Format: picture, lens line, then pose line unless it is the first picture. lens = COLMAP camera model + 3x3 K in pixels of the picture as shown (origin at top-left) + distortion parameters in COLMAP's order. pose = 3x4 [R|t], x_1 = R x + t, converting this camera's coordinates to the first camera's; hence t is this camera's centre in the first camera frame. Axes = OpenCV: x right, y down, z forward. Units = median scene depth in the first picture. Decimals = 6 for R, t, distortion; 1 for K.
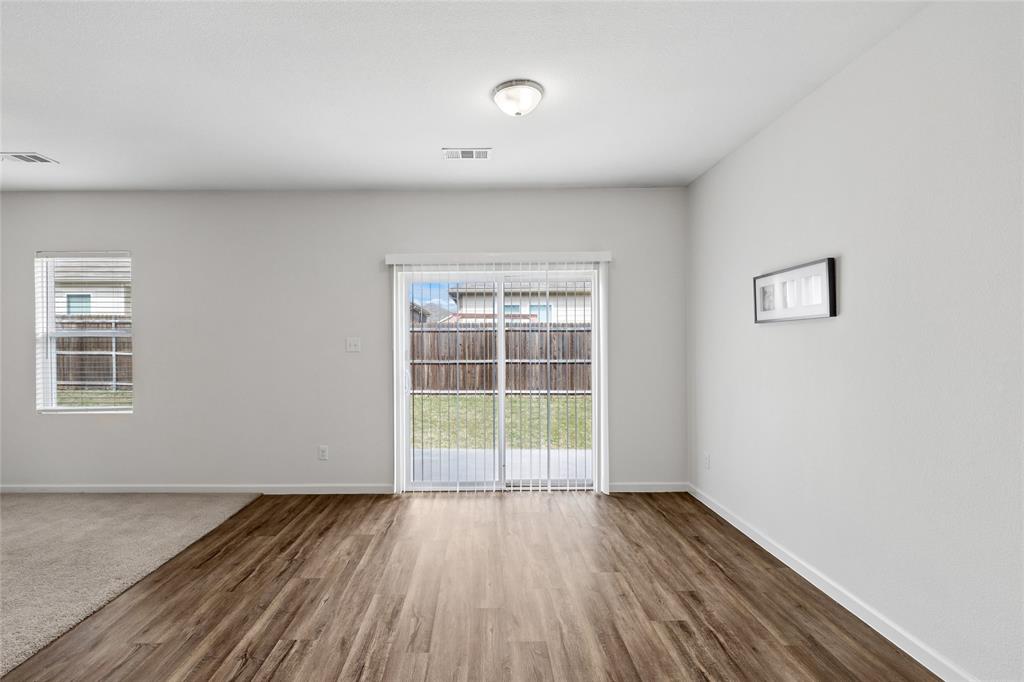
lens RADIAL K [[476.0, 0, 481.6], [0, 476.0, 342.9], [0, 0, 1]] dist [0.001339, 0.001343]
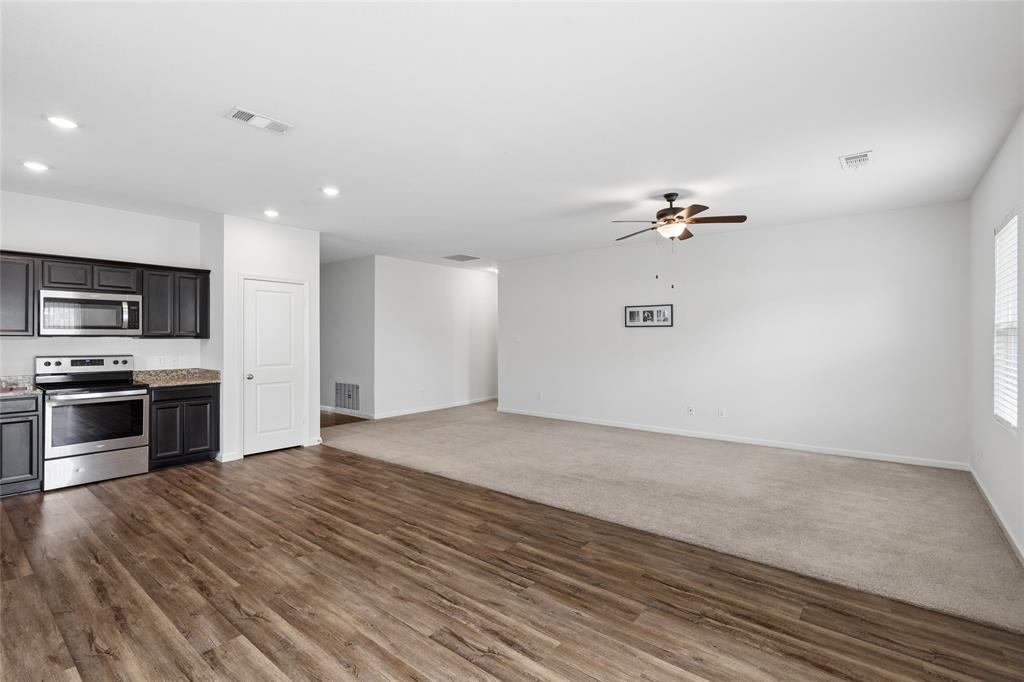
lens RADIAL K [[476.0, 0, 500.8], [0, 476.0, 328.9], [0, 0, 1]] dist [0.001339, 0.001343]
pose [[-0.635312, -0.006166, -0.772231, 0.424431], [0.001245, 0.999959, -0.009008, -0.004350], [0.772254, -0.006684, -0.635278, 1.282875]]
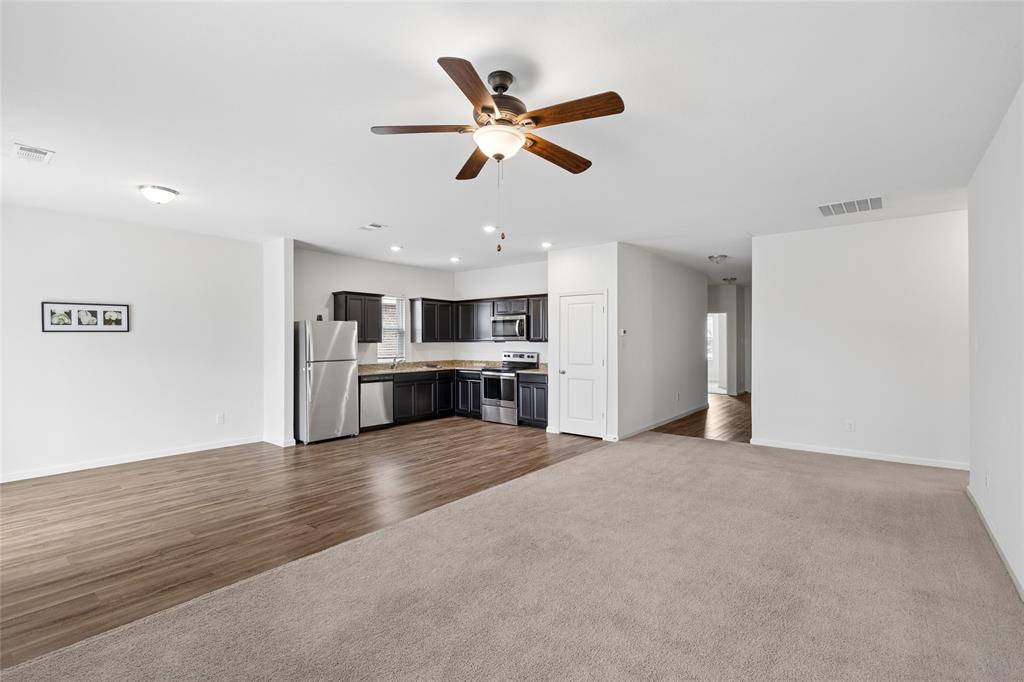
lens RADIAL K [[466.4, 0, 507.5], [0, 466.4, 353.5], [0, 0, 1]] dist [-0.004070, 0.002055]
pose [[-0.775888, -0.007821, 0.630823, -1.654787], [0.011053, 0.999601, 0.025988, 0.006736], [-0.630774, 0.027137, -0.775492, 1.336770]]
